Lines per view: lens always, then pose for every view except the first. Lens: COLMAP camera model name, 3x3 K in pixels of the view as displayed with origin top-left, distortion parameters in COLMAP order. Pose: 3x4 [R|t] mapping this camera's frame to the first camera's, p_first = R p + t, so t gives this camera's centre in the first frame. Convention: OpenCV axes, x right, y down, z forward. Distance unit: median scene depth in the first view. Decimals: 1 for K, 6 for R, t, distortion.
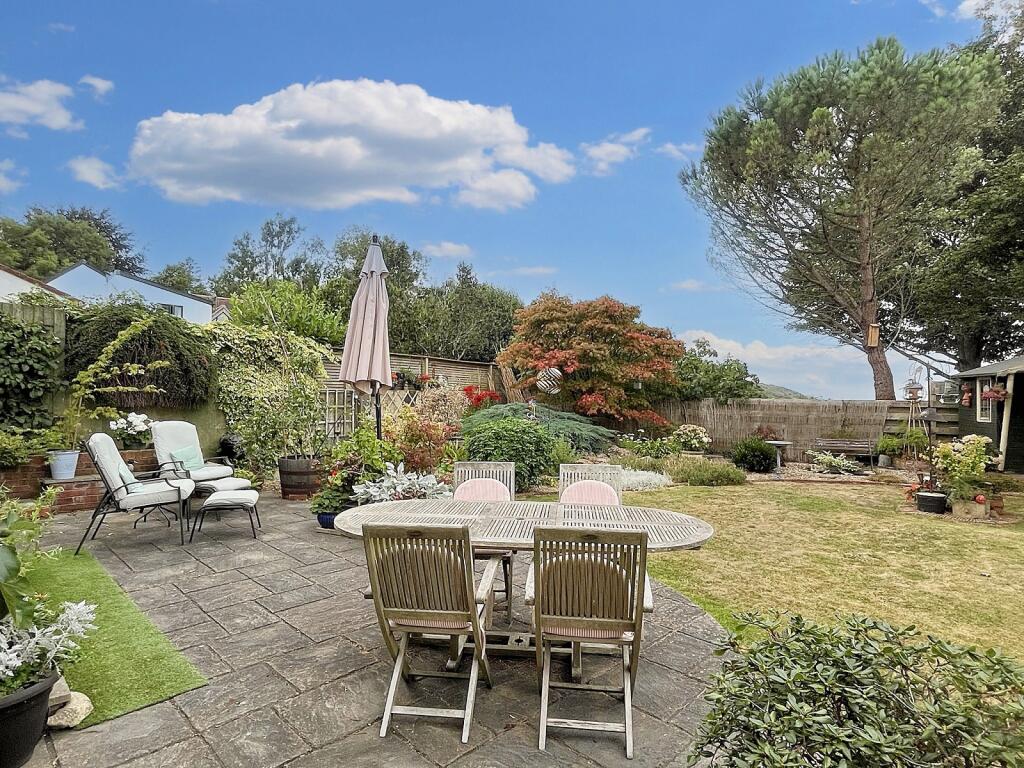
lens RADIAL K [[561.8, 0, 519.8], [0, 561.8, 387.6], [0, 0, 1]] dist [-0.002693, -0.000555]
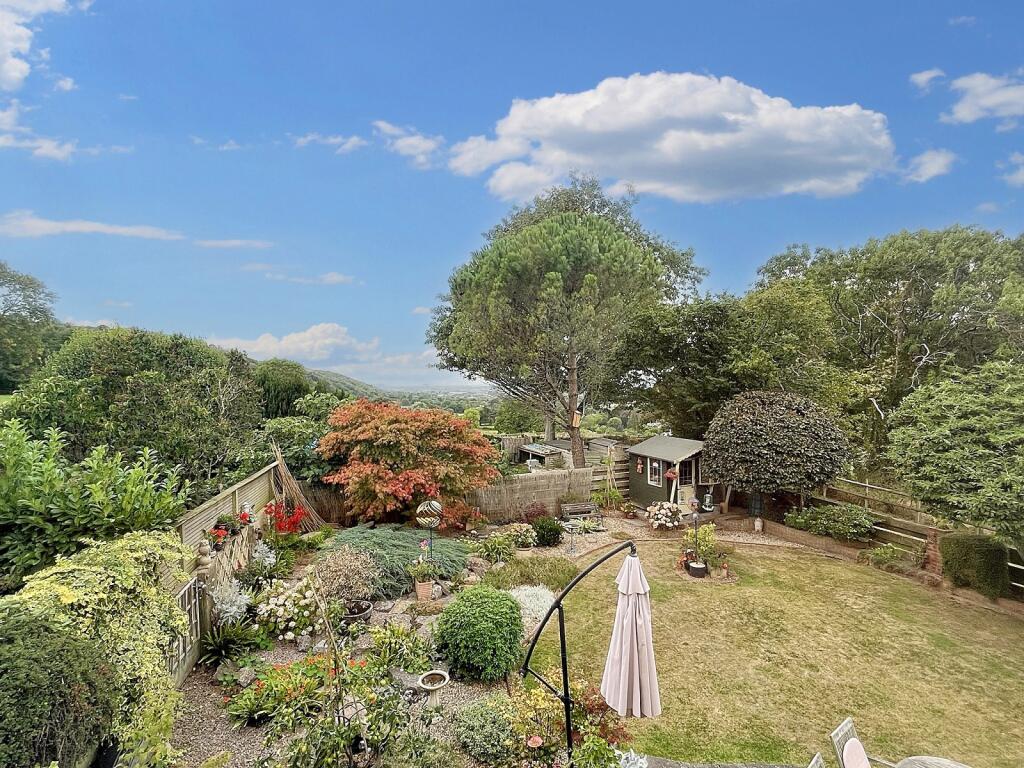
lens RADIAL K [[500.5, 0, 515.9], [0, 500.5, 383.1], [0, 0, 1]] dist [-0.005071, -0.001586]
pose [[0.709293, -0.020321, 0.704621, -0.427037], [0.005998, 0.999722, 0.022794, -0.248117], [-0.704888, -0.011941, 0.709218, 0.246644]]
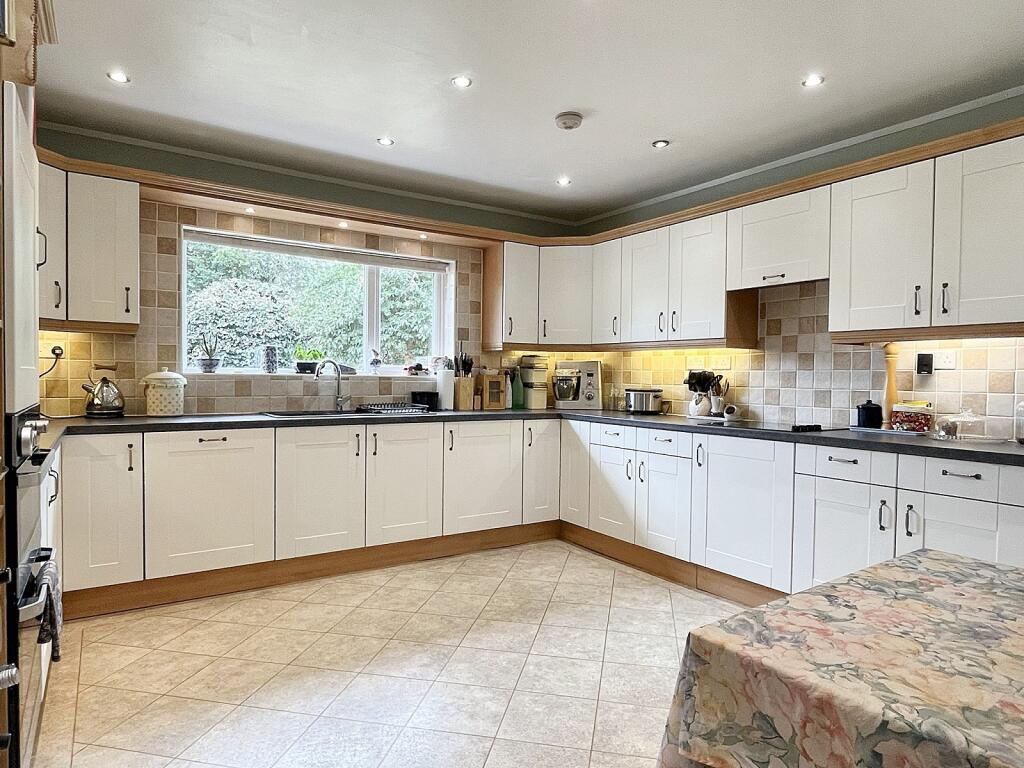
lens RADIAL K [[614.2, 0, 517.1], [0, 614.2, 385.6], [0, 0, 1]] dist [0.000307, -0.004222]
pose [[0.205465, -0.034130, 0.978069, -0.388728], [-0.020999, 0.999008, 0.039272, -0.025800], [-0.978439, -0.028608, 0.204544, -0.208555]]
